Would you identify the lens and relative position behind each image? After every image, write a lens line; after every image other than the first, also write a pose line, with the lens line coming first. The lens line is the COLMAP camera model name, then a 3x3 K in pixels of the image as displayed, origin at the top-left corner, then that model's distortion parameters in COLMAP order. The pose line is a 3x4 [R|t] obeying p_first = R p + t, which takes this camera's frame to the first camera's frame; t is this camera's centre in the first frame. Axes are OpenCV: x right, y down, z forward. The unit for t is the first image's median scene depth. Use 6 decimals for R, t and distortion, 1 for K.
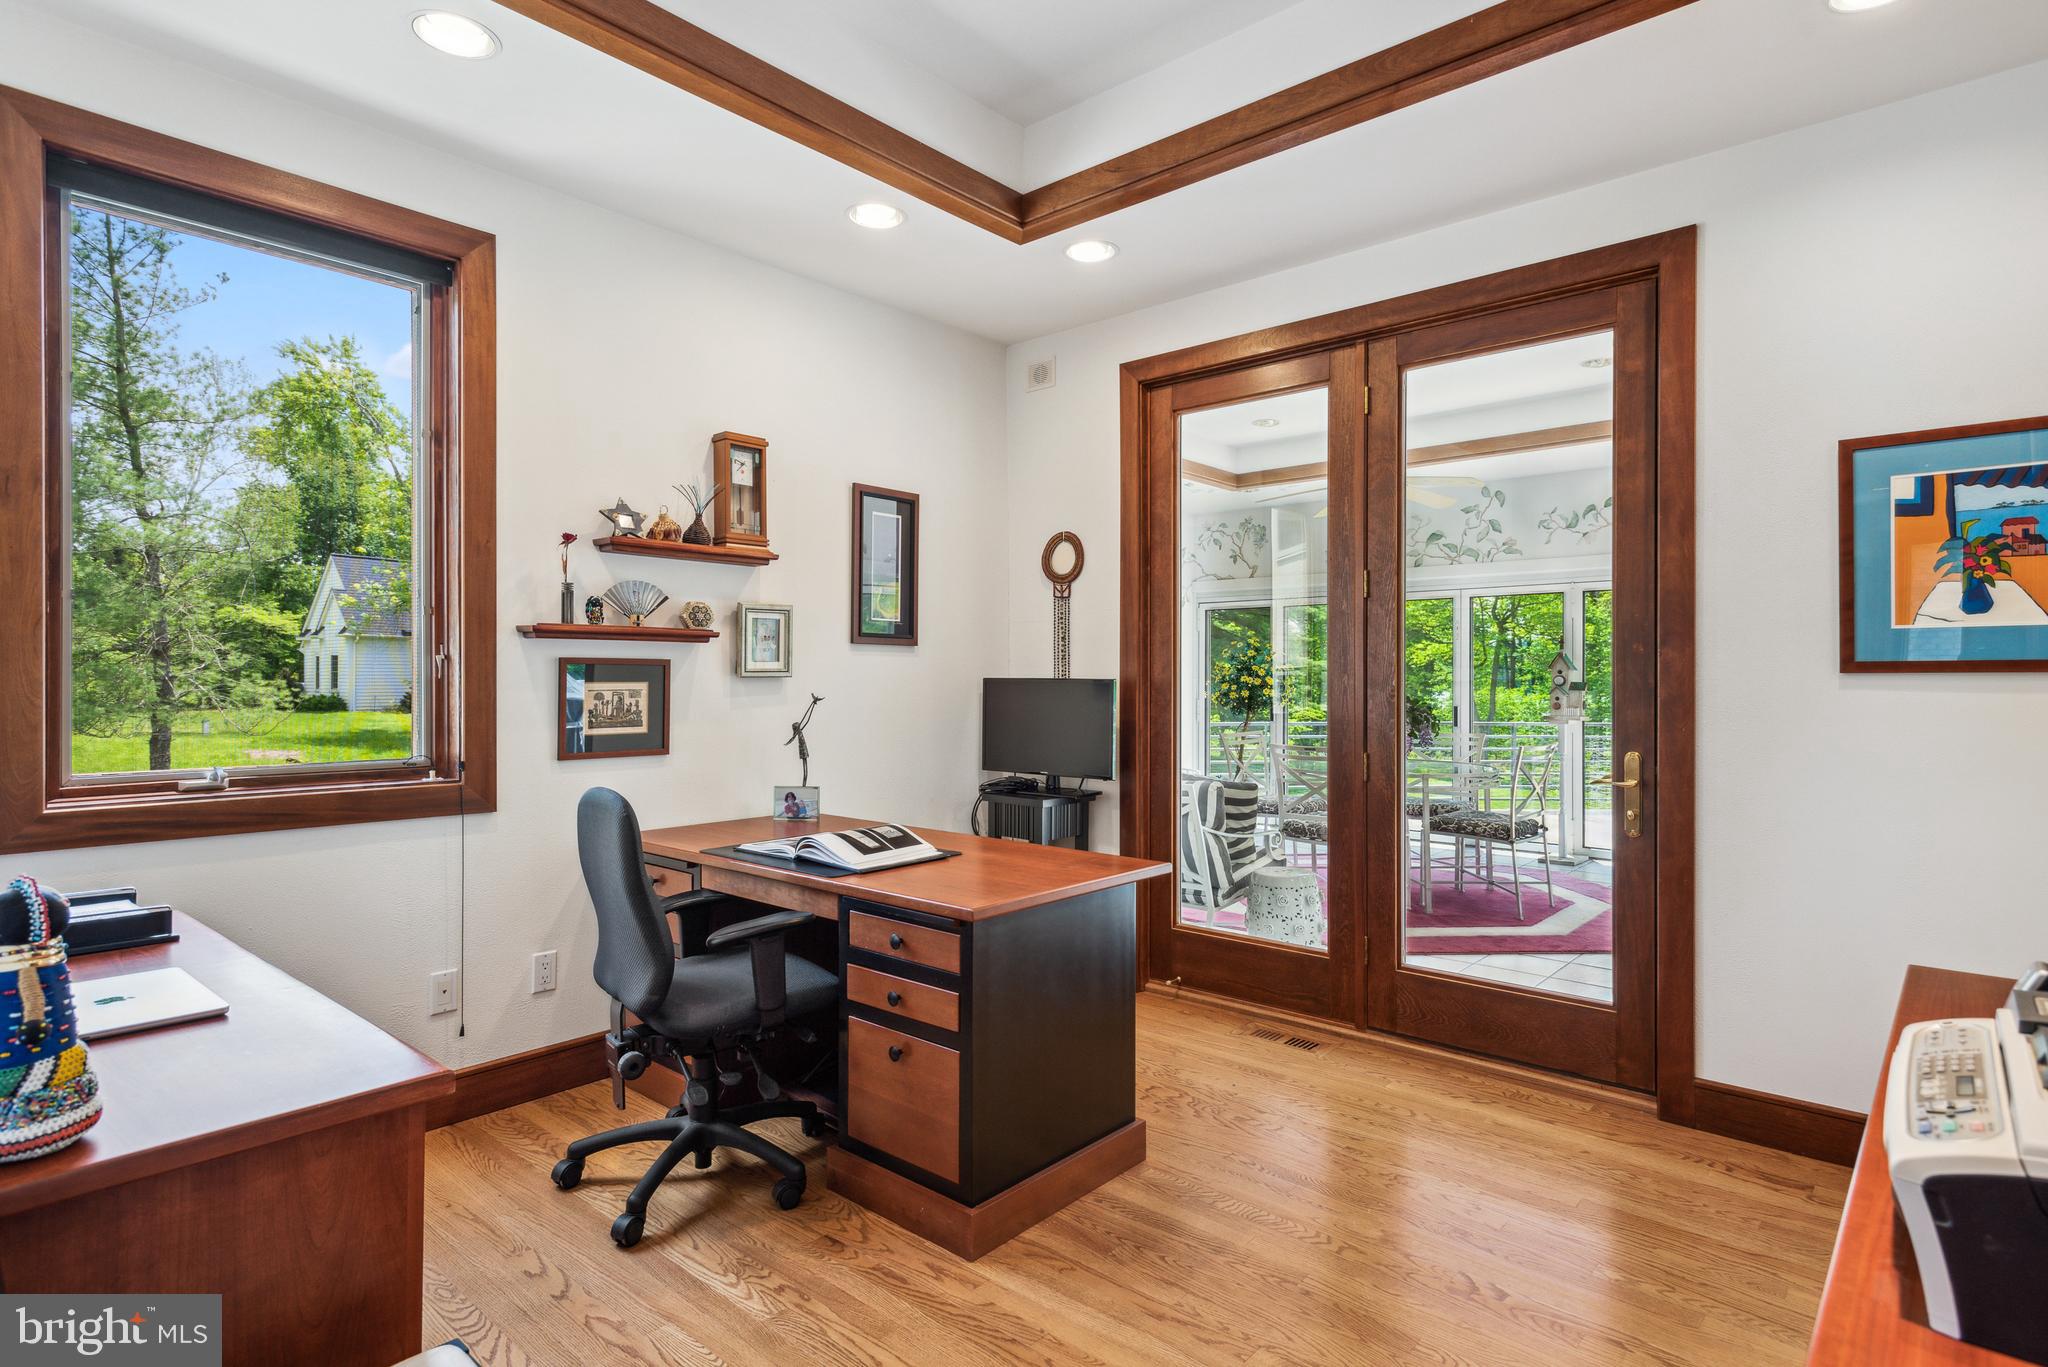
lens RADIAL K [[1036.4, 0, 1039.2], [0, 1036.4, 675.5], [0, 0, 1]] dist [0.003557, 0.000153]
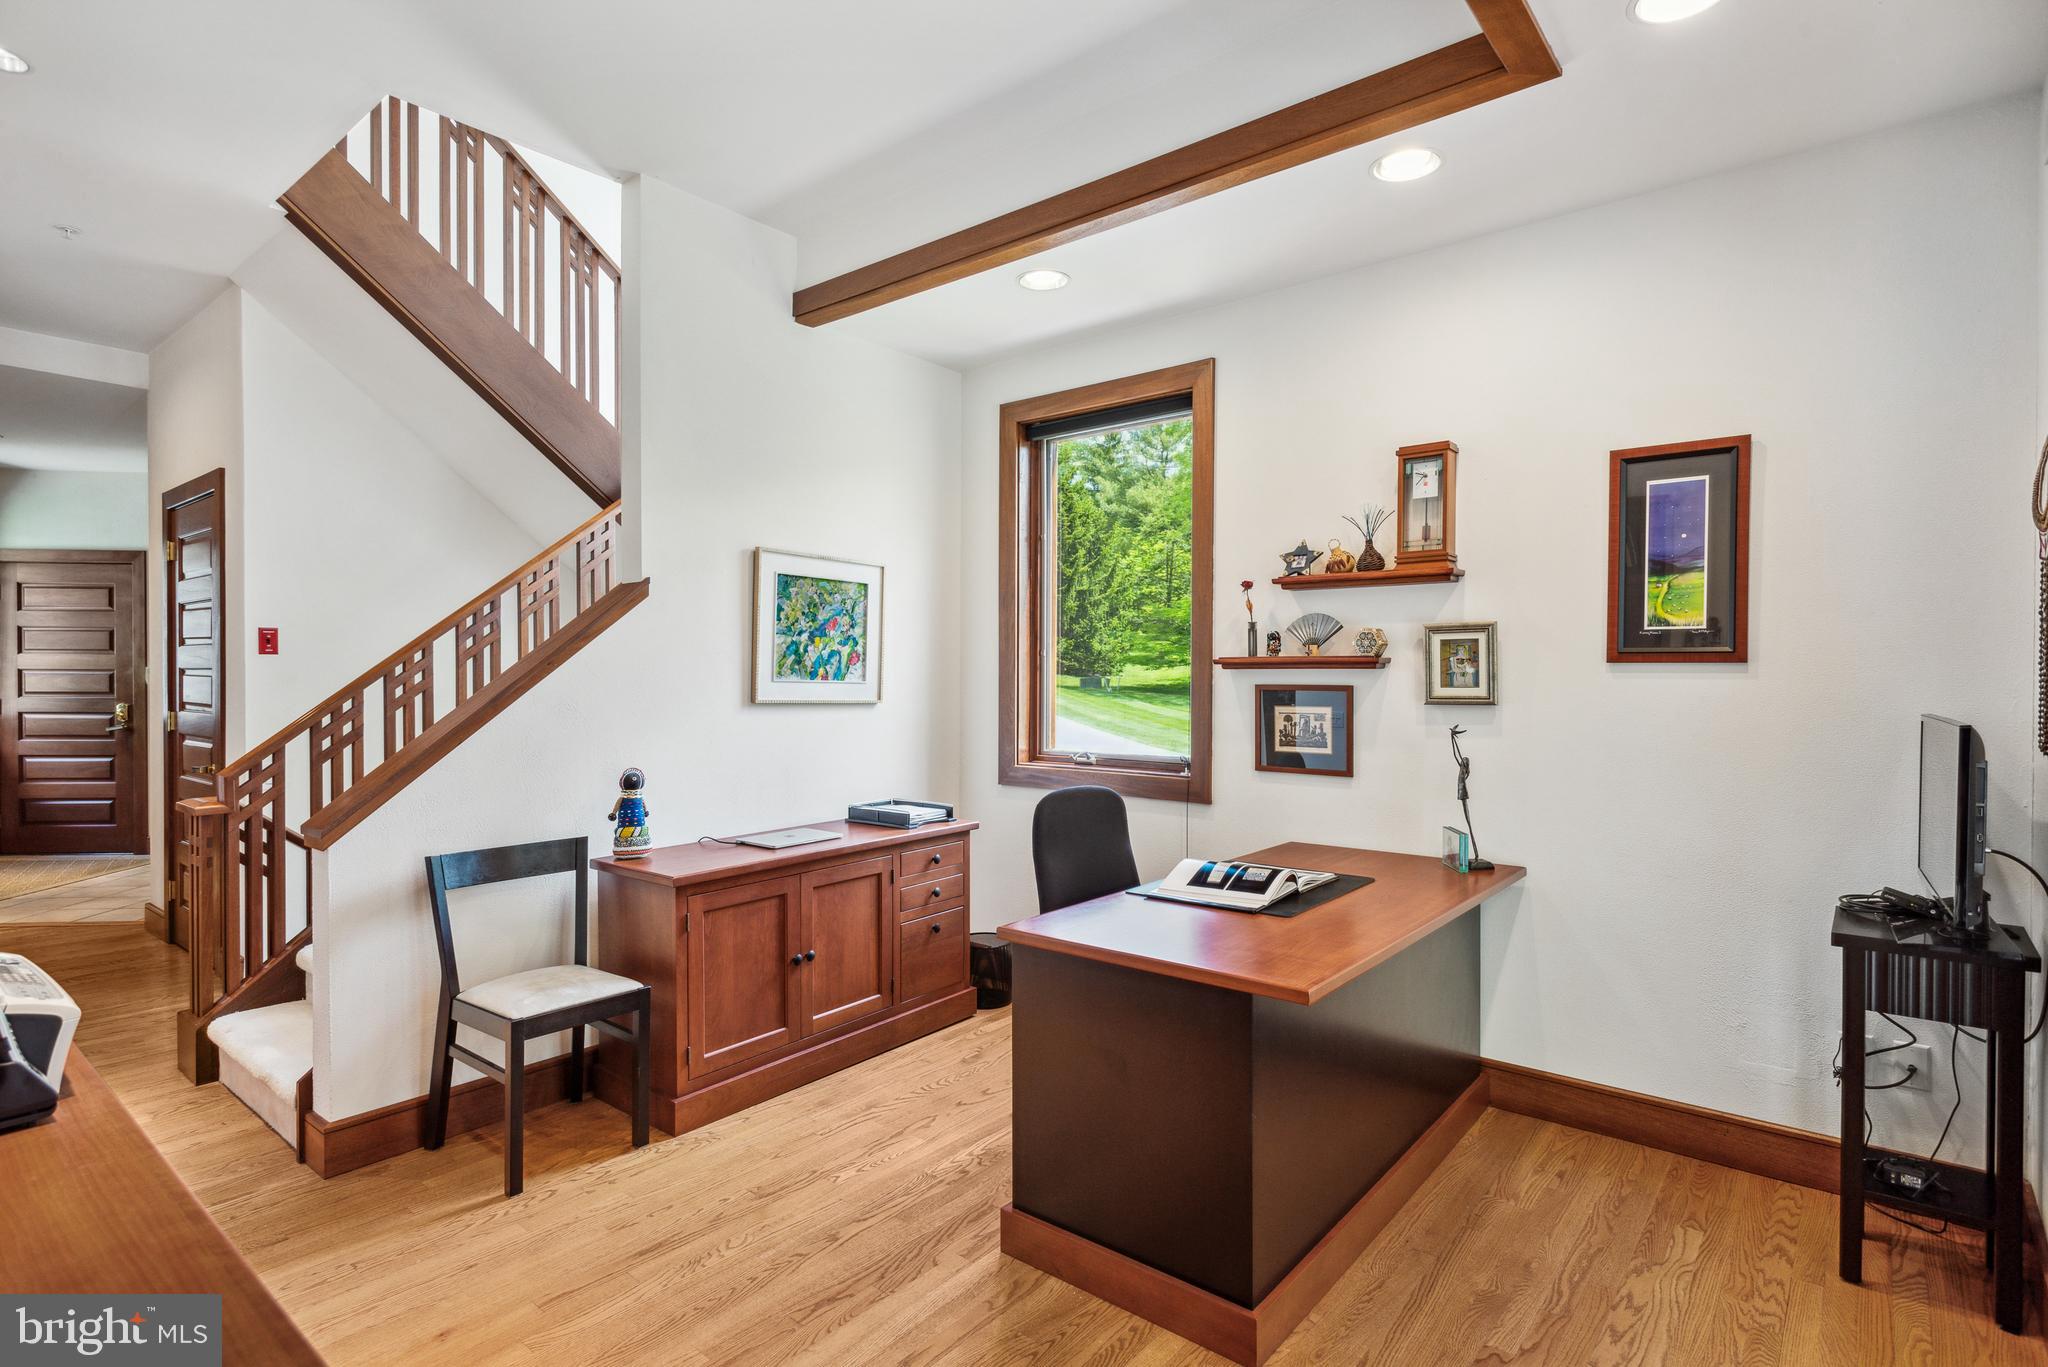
lens RADIAL K [[1036.4, 0, 1039.9], [0, 1036.4, 682.5], [0, 0, 1]] dist [0.003557, 0.000153]
pose [[0.037133, 0.004109, -0.999302, 0.738317], [-0.002269, 0.999989, 0.004027, -0.024409], [0.999308, 0.002118, 0.037142, 0.724258]]
